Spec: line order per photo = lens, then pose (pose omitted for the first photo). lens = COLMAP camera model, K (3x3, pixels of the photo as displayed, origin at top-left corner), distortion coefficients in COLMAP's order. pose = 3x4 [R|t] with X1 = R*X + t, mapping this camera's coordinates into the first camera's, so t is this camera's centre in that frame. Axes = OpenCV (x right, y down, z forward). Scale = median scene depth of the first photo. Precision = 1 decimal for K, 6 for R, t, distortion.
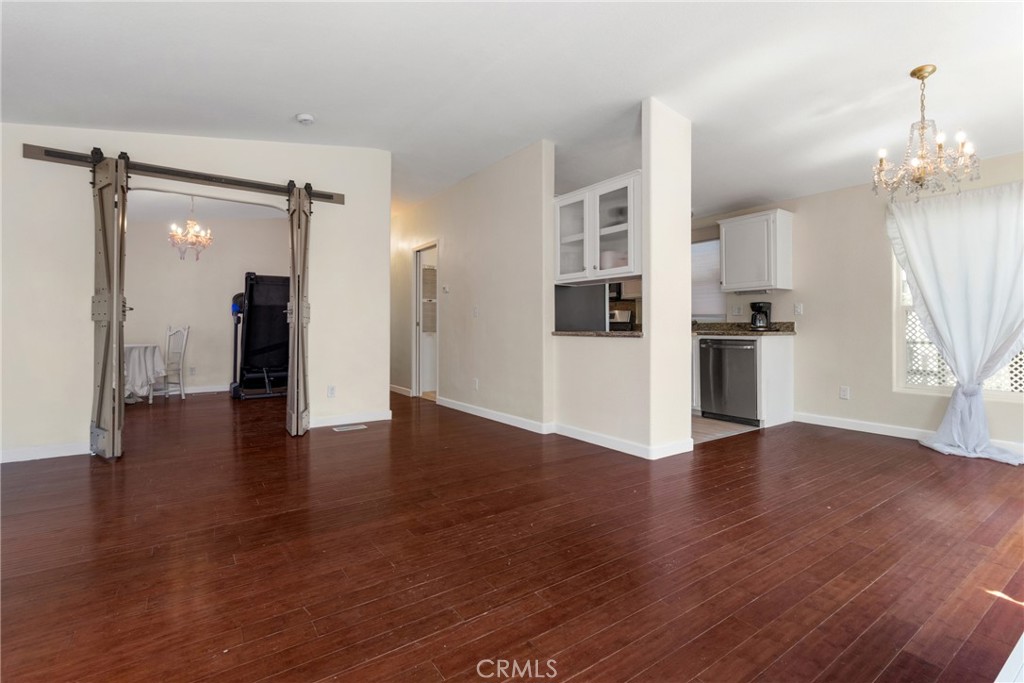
lens RADIAL K [[473.3, 0, 517.8], [0, 473.3, 327.1], [0, 0, 1]] dist [0.000694, 0.000506]
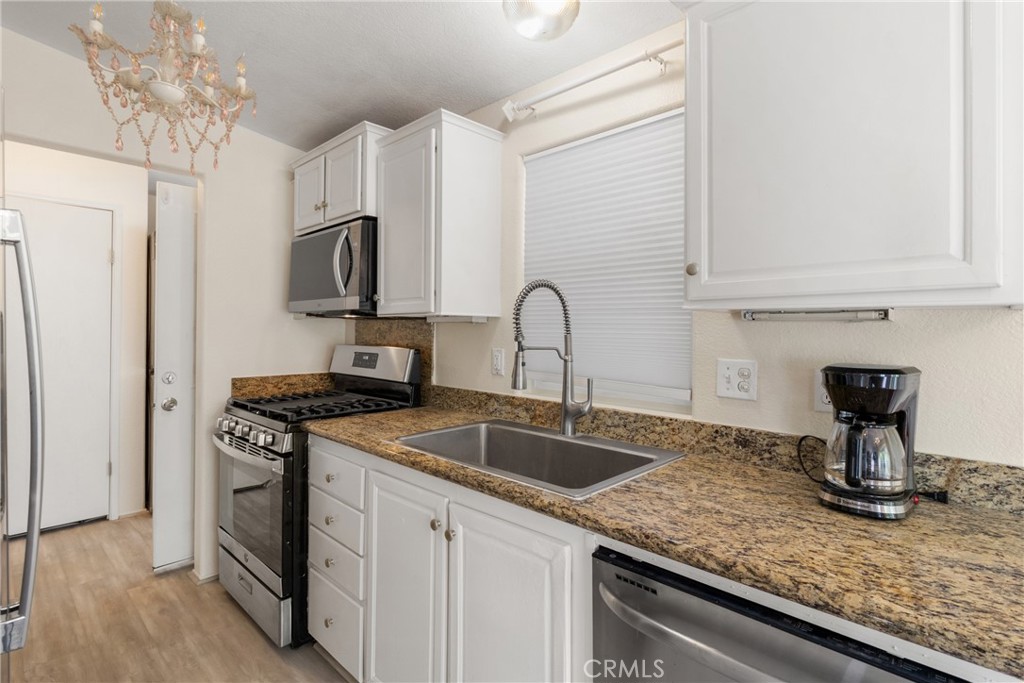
lens RADIAL K [[501.9, 0, 519.4], [0, 501.9, 328.7], [0, 0, 1]] dist [-0.000053, -0.000973]
pose [[0.980509, 0.007627, 0.196325, 0.357042], [-0.009120, 0.999936, 0.006701, -0.077452], [-0.196261, -0.008361, 0.980516, 0.918000]]
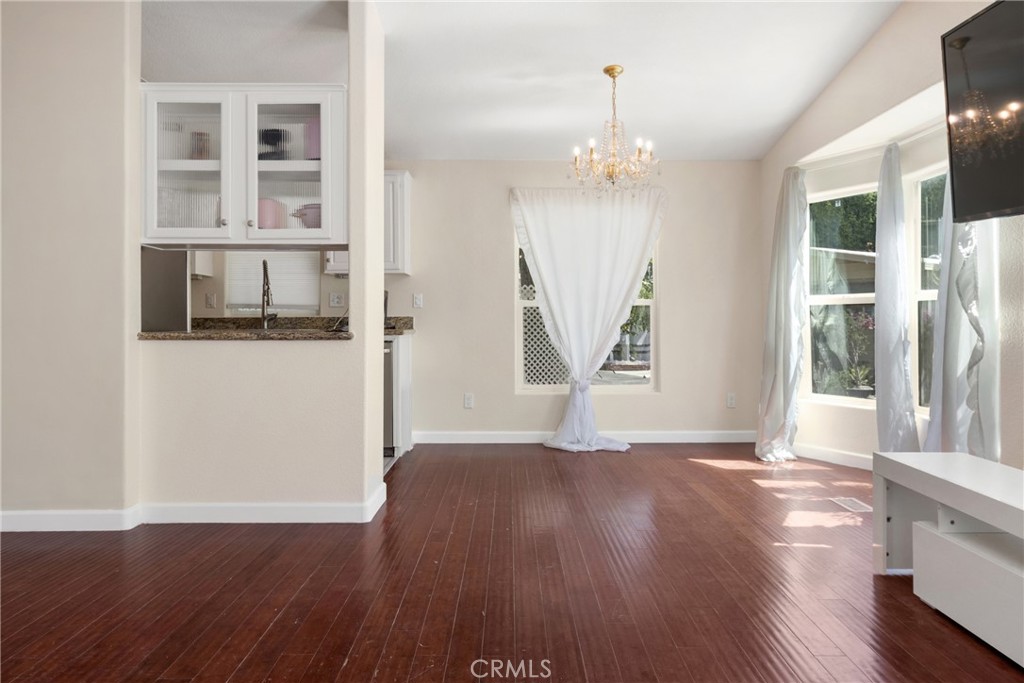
lens RADIAL K [[739.6, 0, 512.2], [0, 739.6, 315.6], [0, 0, 1]] dist [0.000624, -0.000577]
pose [[0.576972, 0.007612, 0.816729, -0.352795], [0.000207, 0.999955, -0.009465, -0.001410], [-0.816764, 0.005630, 0.576944, 0.175894]]
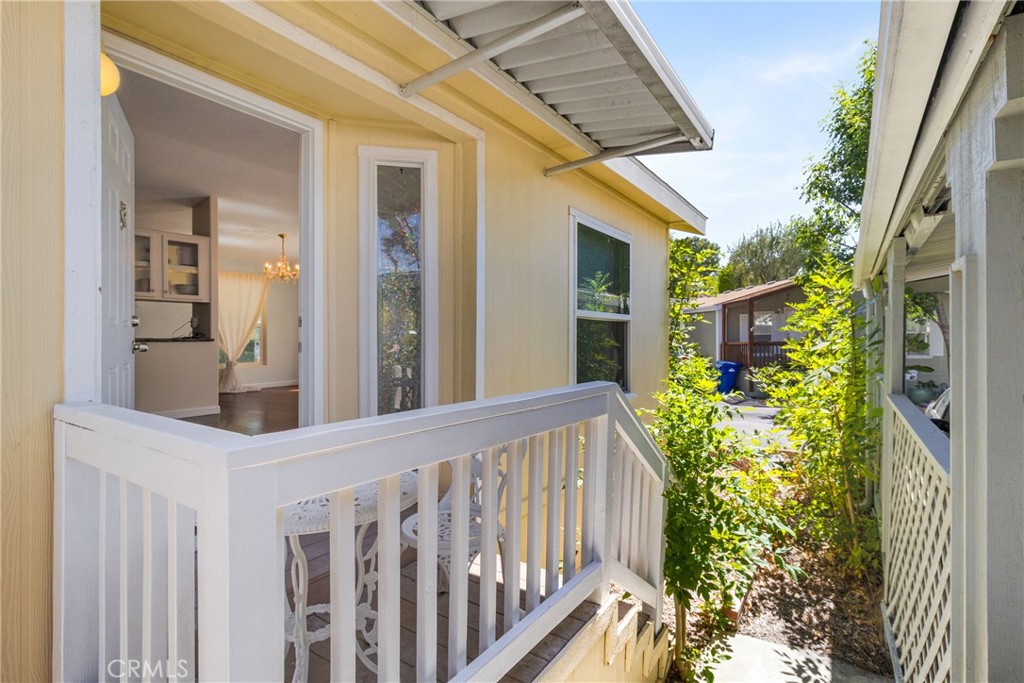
lens RADIAL K [[498.1, 0, 515.4], [0, 498.1, 337.0], [0, 0, 1]] dist [0.003197, 0.000606]
pose [[-0.352842, -0.005635, 0.935666, -1.369548], [-0.011419, 0.999933, 0.001716, -0.006564], [-0.935613, -0.010079, -0.352883, 0.501003]]
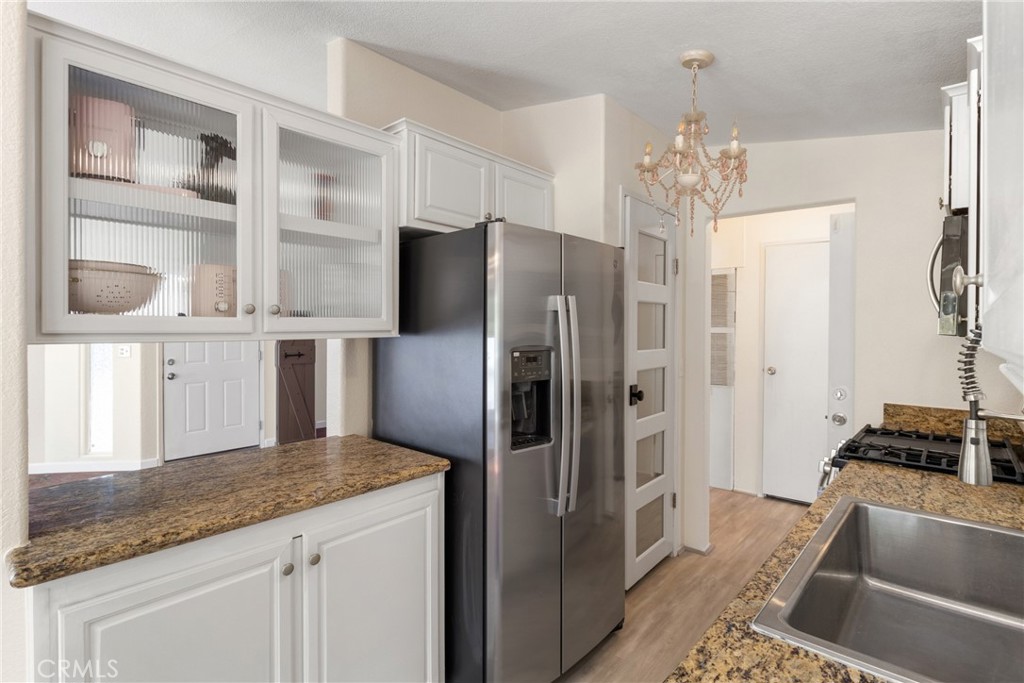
lens RADIAL K [[501.9, 0, 519.4], [0, 501.9, 328.7], [0, 0, 1]] dist [-0.000053, -0.000973]
pose [[0.235502, 0.004529, -0.971863, 0.593951], [-0.000336, 0.999989, 0.004579, -0.098234], [0.971874, -0.000752, 0.235501, 1.036806]]
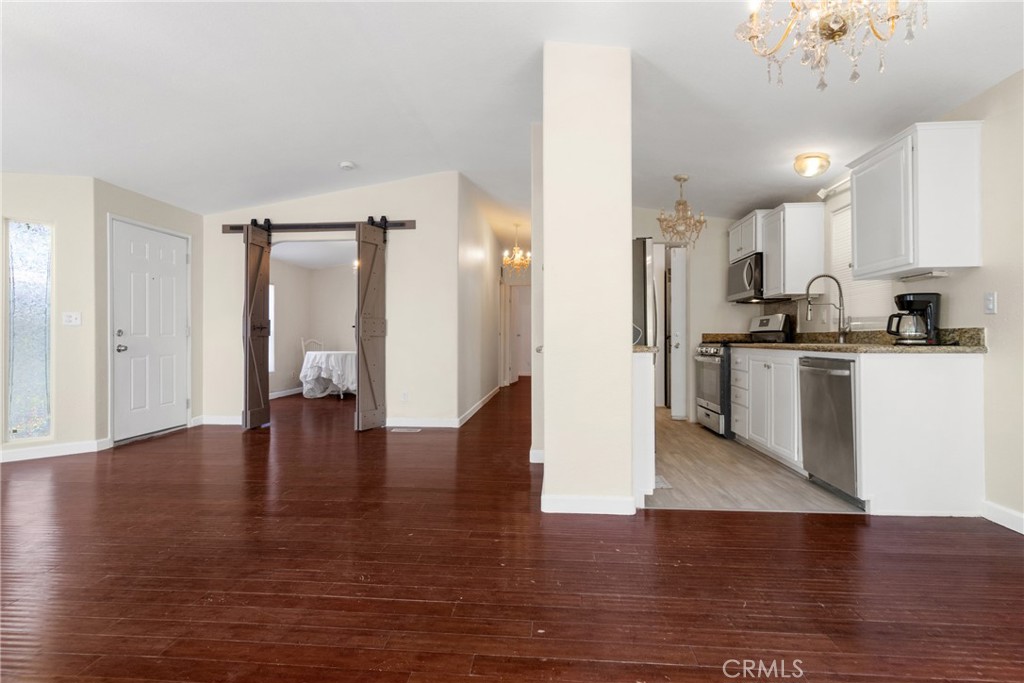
lens RADIAL K [[498.1, 0, 515.4], [0, 498.1, 337.0], [0, 0, 1]] dist [0.003197, 0.000606]
pose [[0.766524, -0.004608, -0.642199, 0.597308], [0.005643, 0.999984, -0.000439, -0.003949], [0.642191, -0.003288, 0.766538, 0.269365]]
